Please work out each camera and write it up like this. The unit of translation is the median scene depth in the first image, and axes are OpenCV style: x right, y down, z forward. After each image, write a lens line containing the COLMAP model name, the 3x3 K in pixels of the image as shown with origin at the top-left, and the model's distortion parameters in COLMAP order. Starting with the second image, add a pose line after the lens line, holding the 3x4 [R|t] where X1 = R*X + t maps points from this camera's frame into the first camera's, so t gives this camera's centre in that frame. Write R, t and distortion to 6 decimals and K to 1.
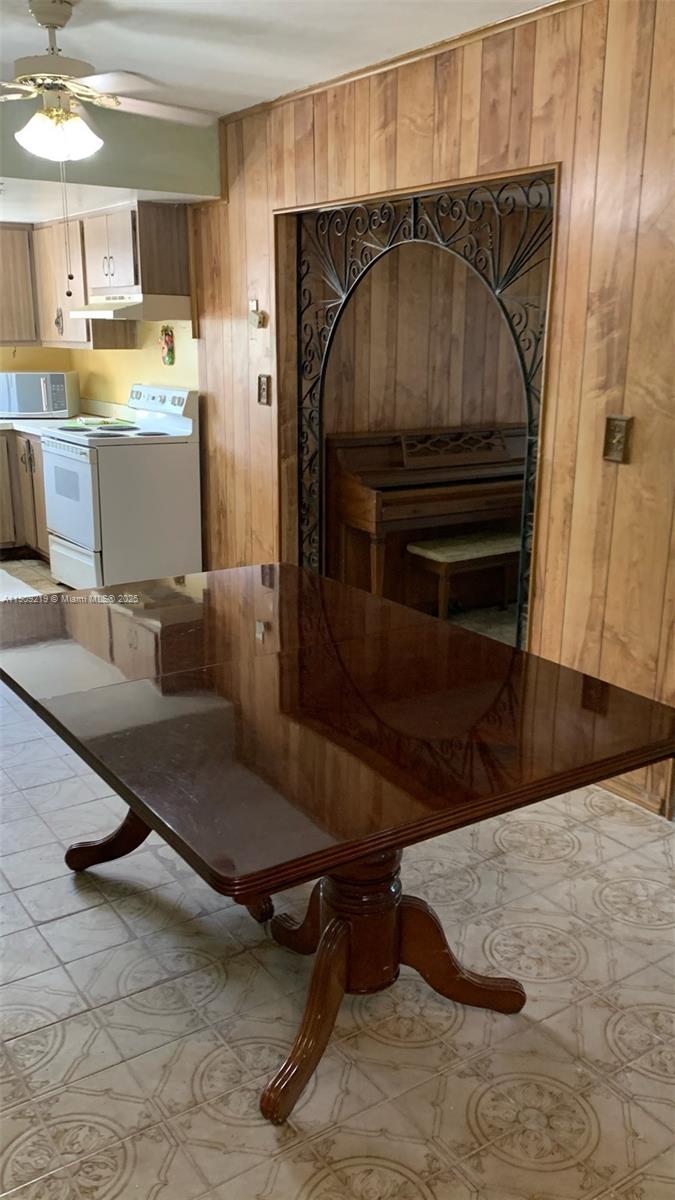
lens RADIAL K [[999.6, 0, 335.1], [0, 999.6, 602.0], [0, 0, 1]] dist [0.016477, -0.031562]
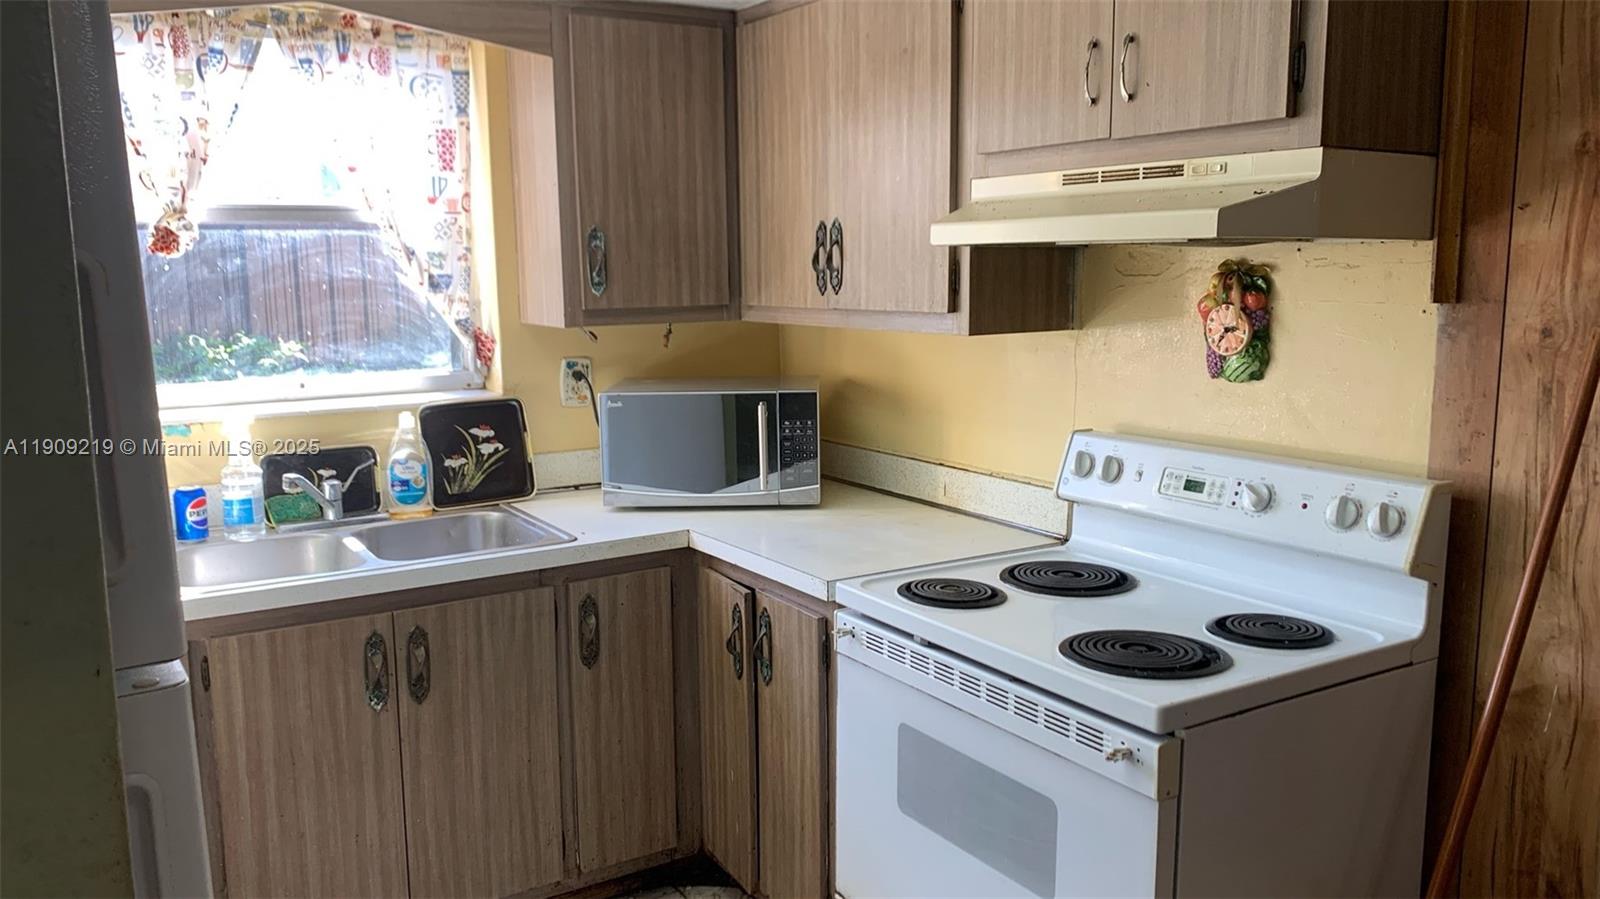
lens RADIAL K [[1233.1, 0, 809.2], [0, 1233.1, 445.8], [0, 0, 1]] dist [0.044516, -0.056753]
pose [[0.999420, -0.011757, -0.031948, -0.277839], [0.007818, 0.992655, -0.120728, -0.163770], [0.033133, 0.120408, 0.992171, 0.584845]]
